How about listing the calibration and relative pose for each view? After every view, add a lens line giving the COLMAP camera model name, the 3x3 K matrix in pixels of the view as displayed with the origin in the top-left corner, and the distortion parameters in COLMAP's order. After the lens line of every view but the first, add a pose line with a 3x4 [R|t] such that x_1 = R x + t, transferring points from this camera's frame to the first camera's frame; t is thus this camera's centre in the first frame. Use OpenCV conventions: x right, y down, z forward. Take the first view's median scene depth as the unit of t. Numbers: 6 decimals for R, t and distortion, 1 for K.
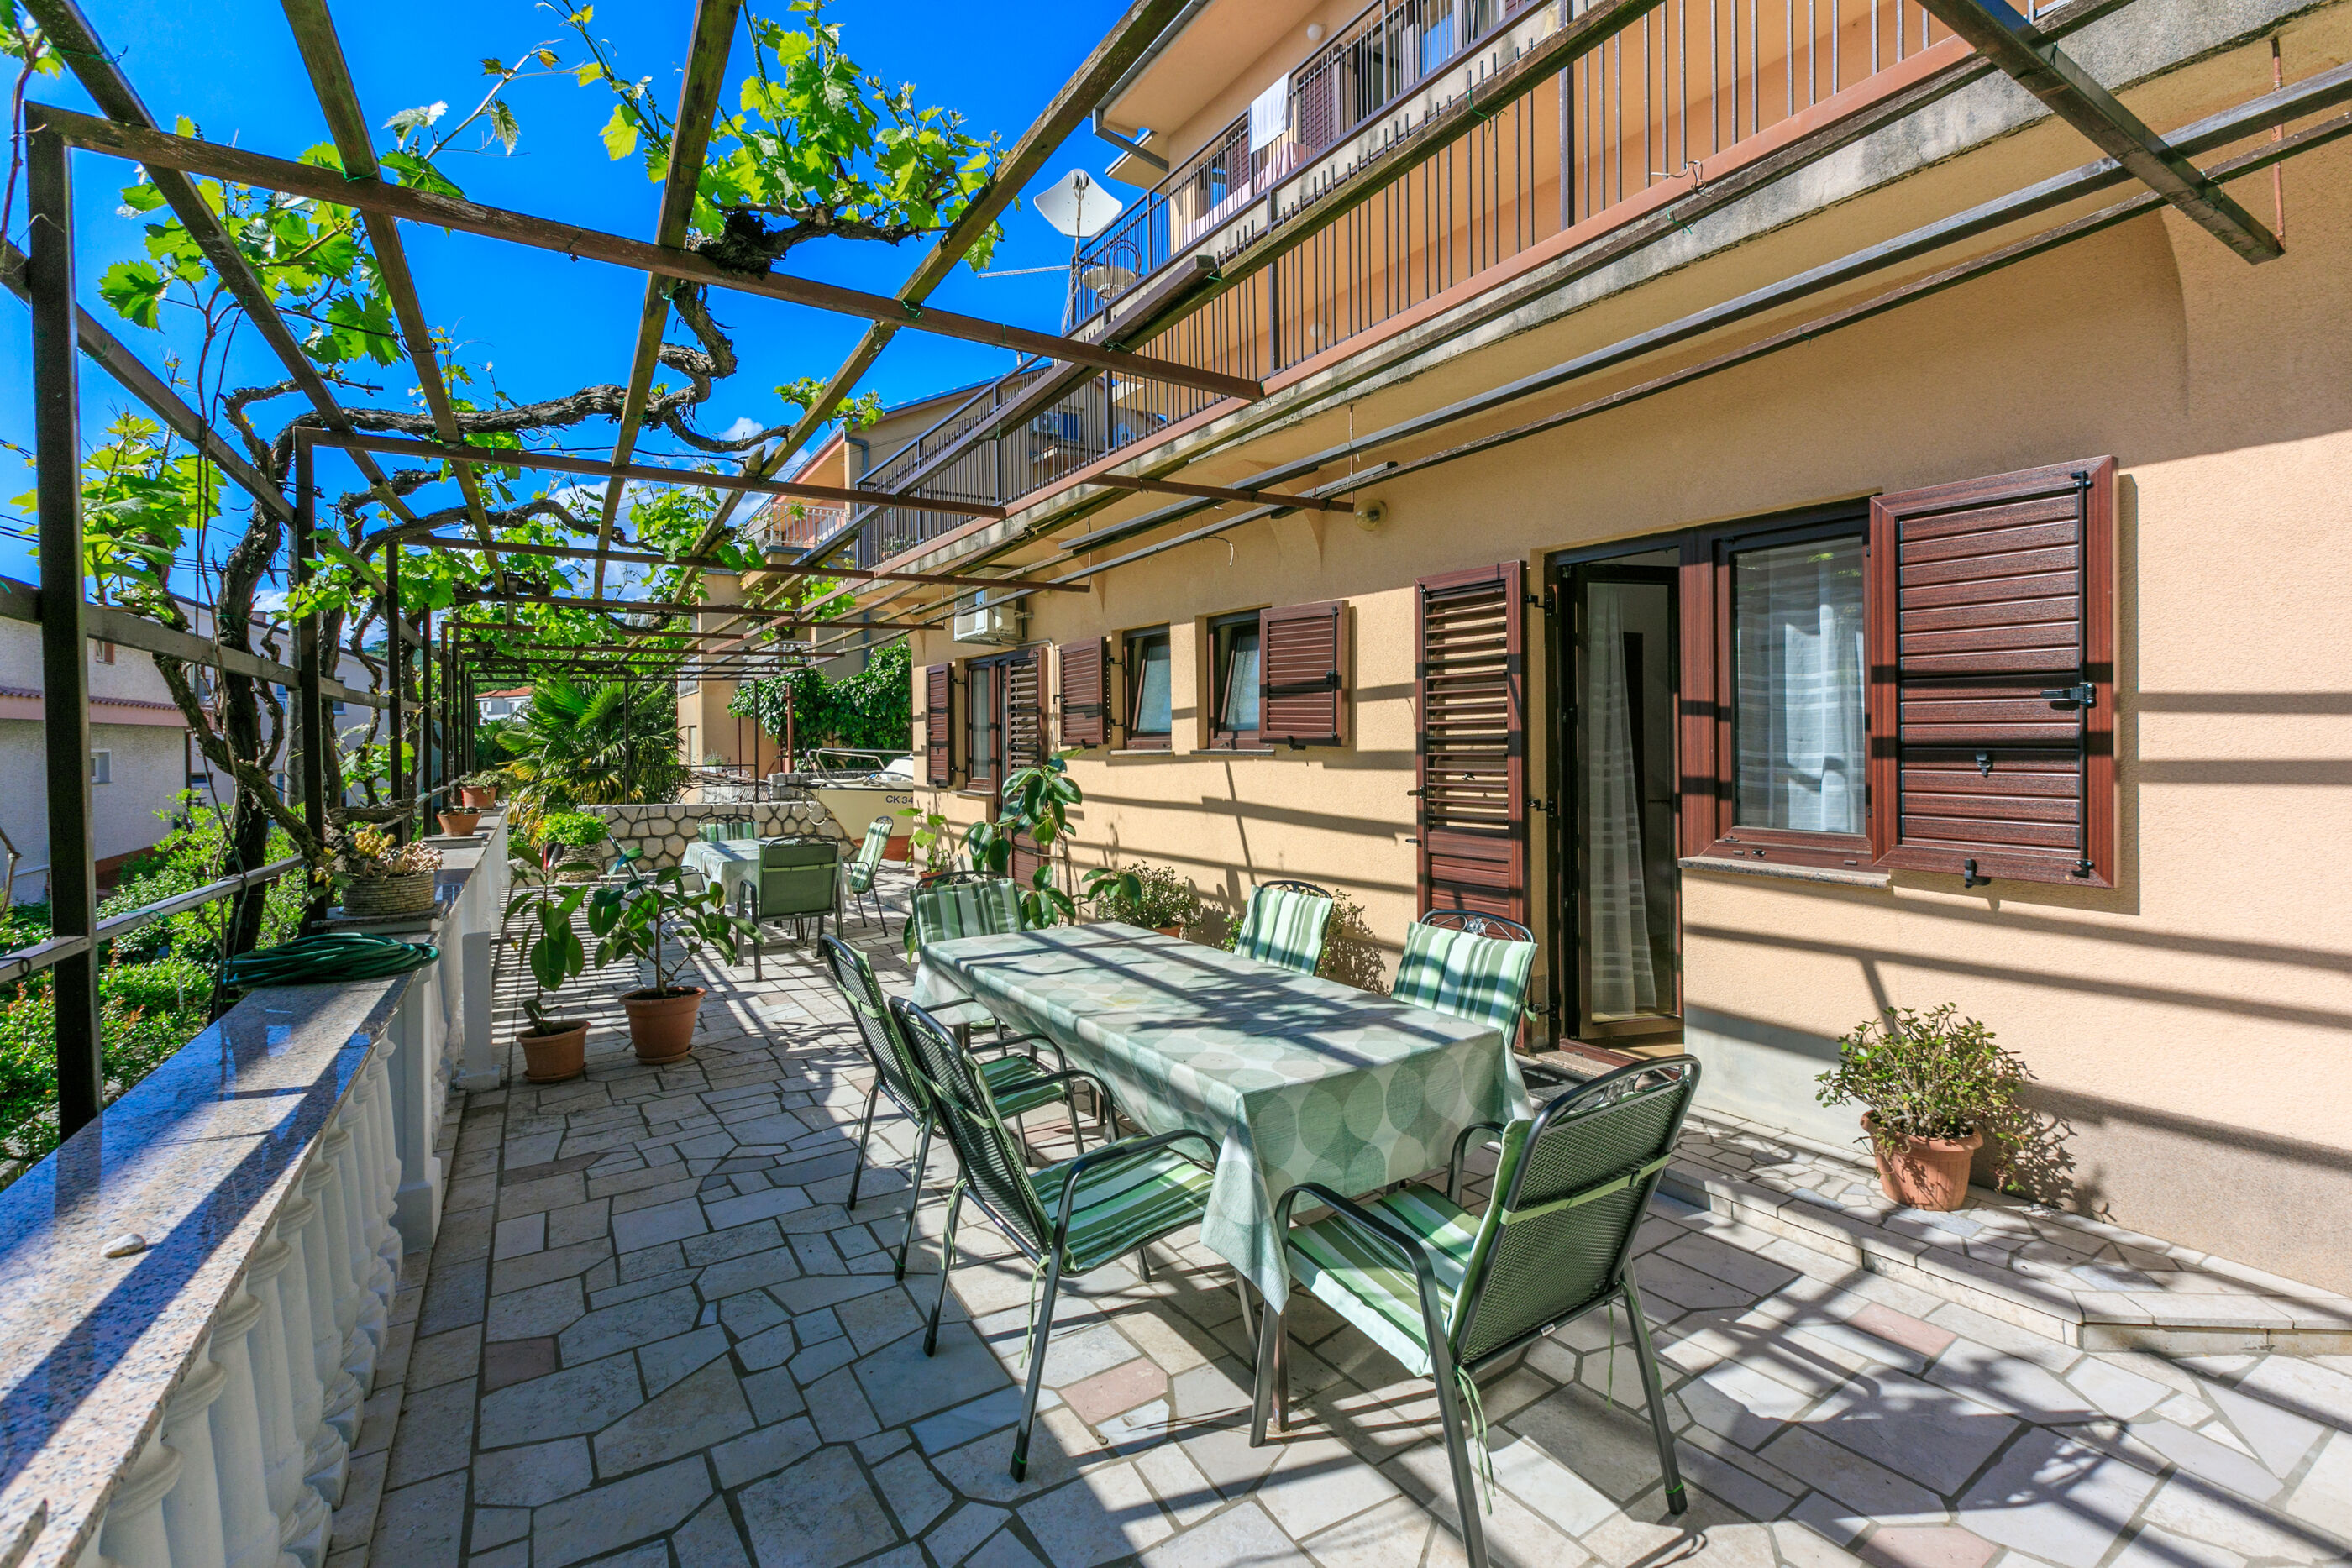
lens RADIAL K [[1044.2, 0, 1168.3], [0, 1044.2, 771.1], [0, 0, 1]] dist [0.000081, 0.000523]
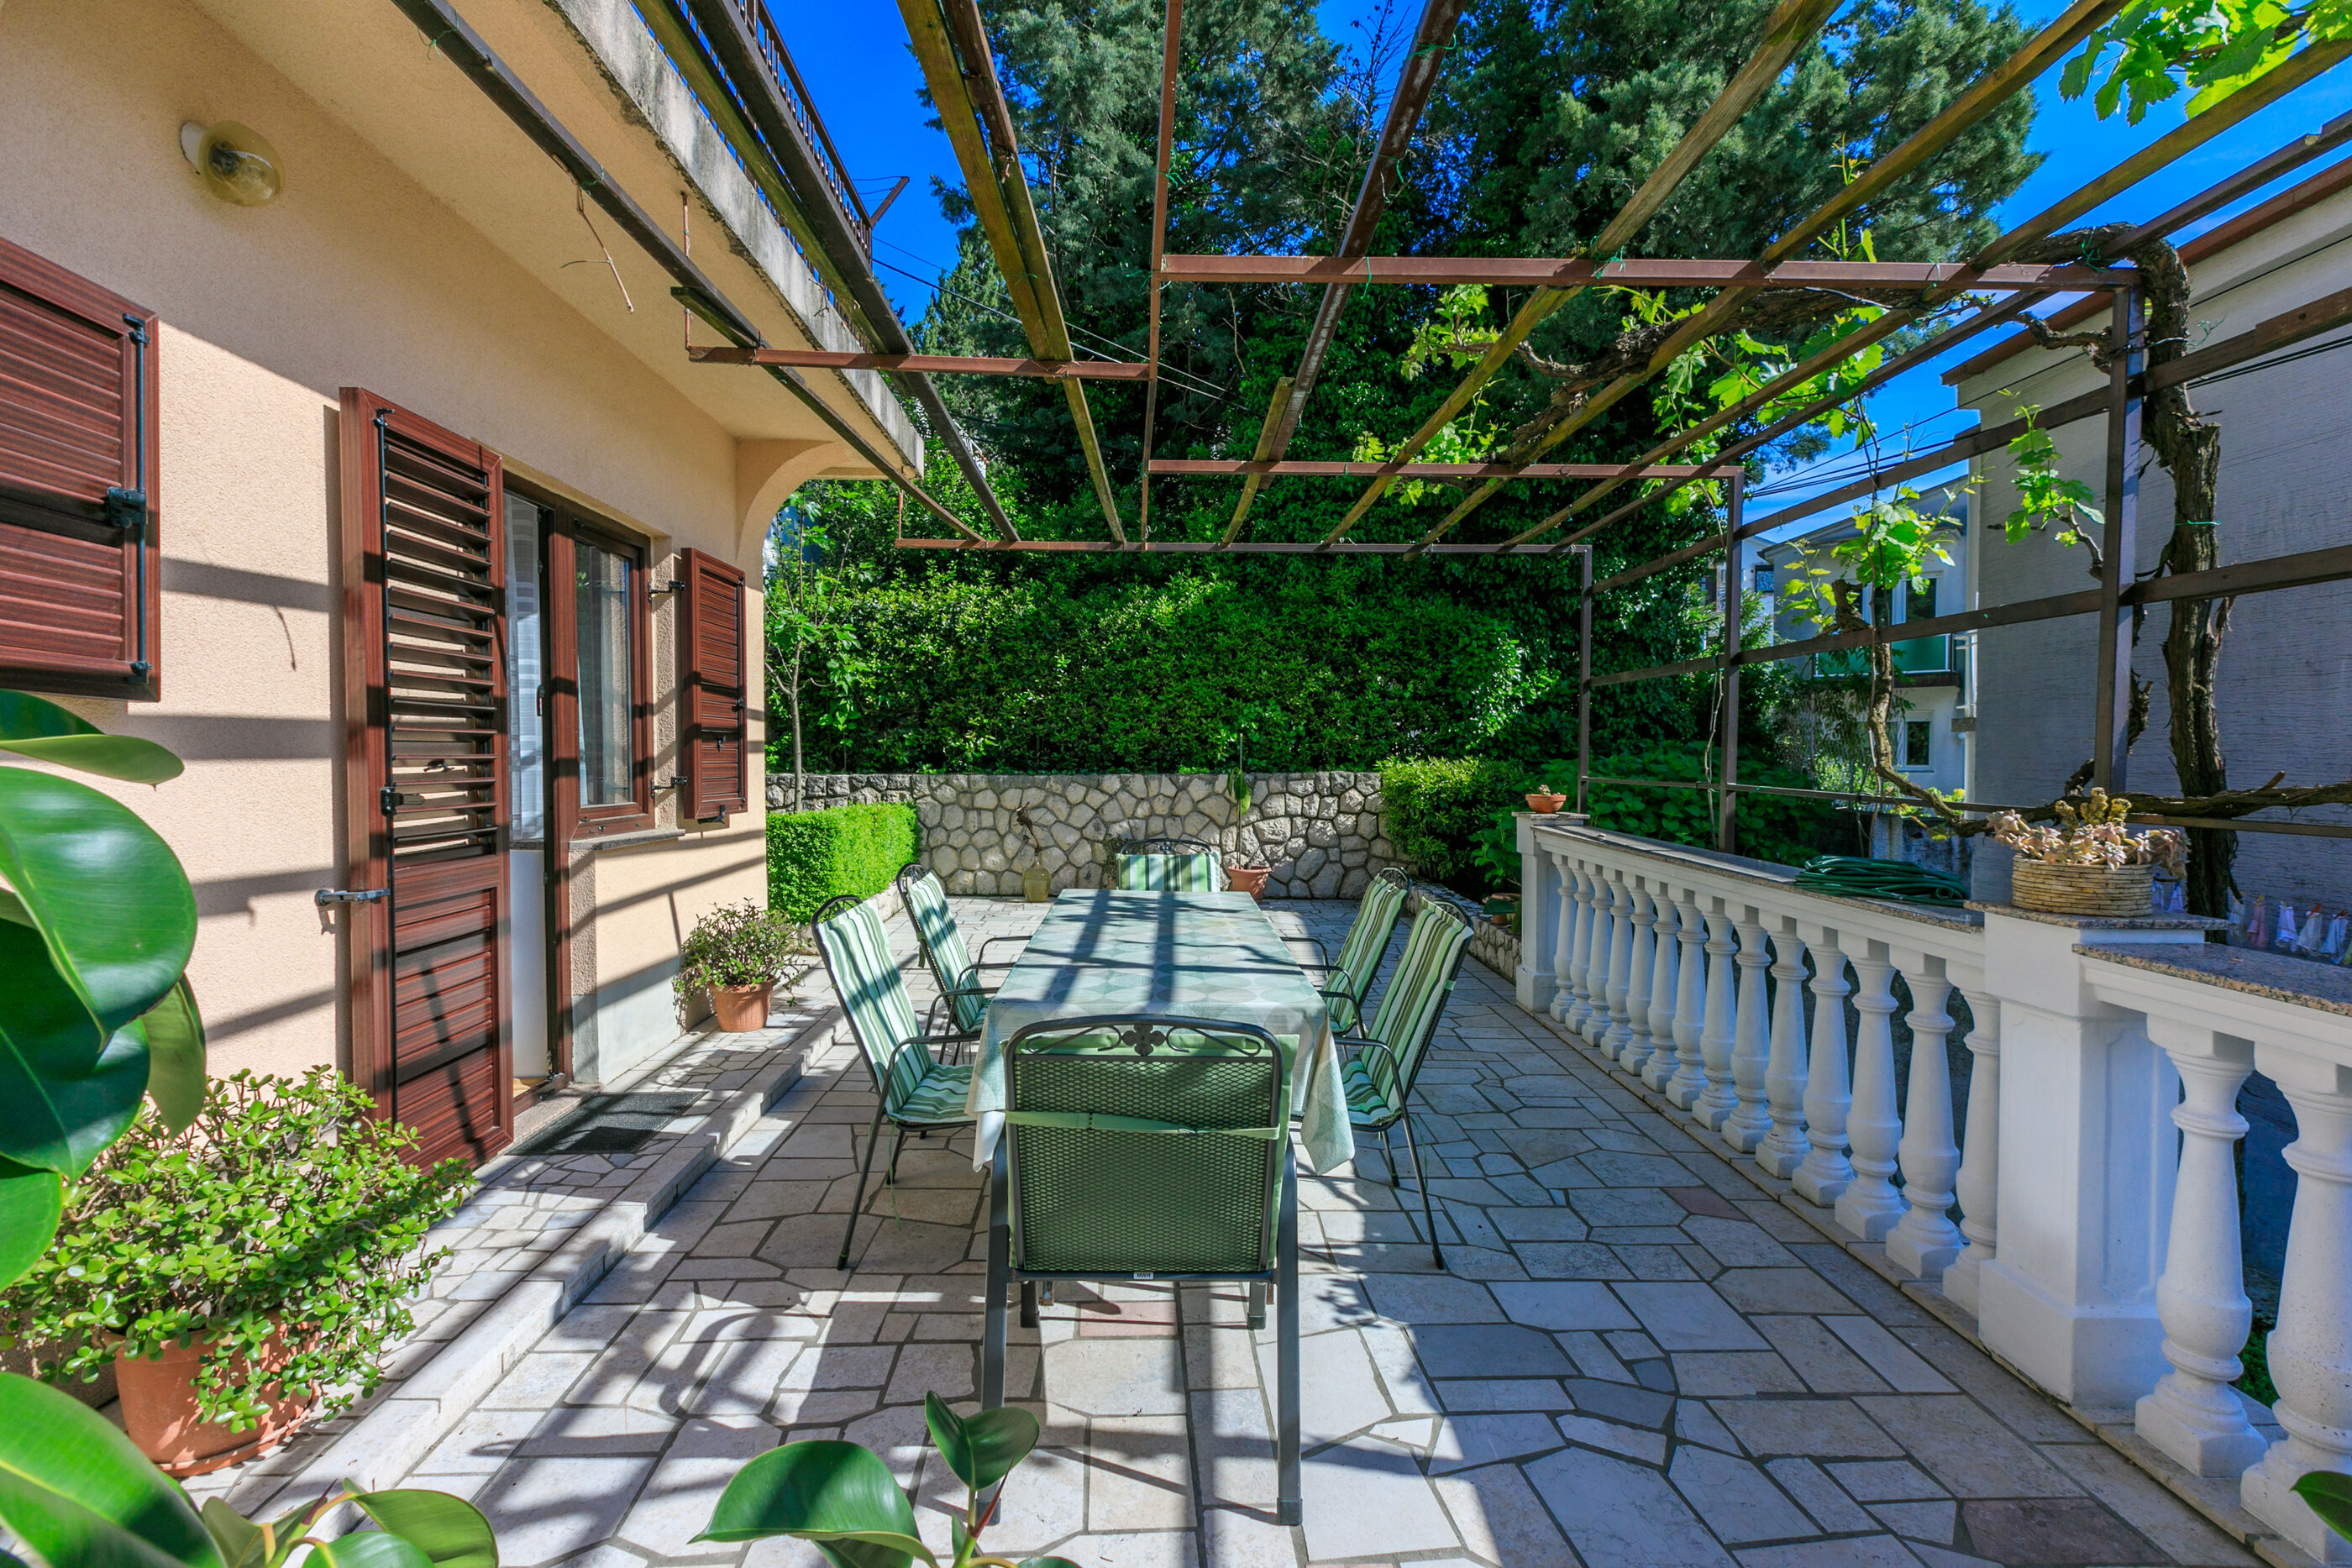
lens RADIAL K [[1044.2, 0, 1168.3], [0, 1044.2, 771.1], [0, 0, 1]] dist [0.000081, 0.000523]
pose [[-0.856585, 0.004161, 0.515989, -0.574696], [0.025863, 0.999057, 0.034878, -0.002526], [-0.515357, 0.043221, -0.855885, 1.885194]]
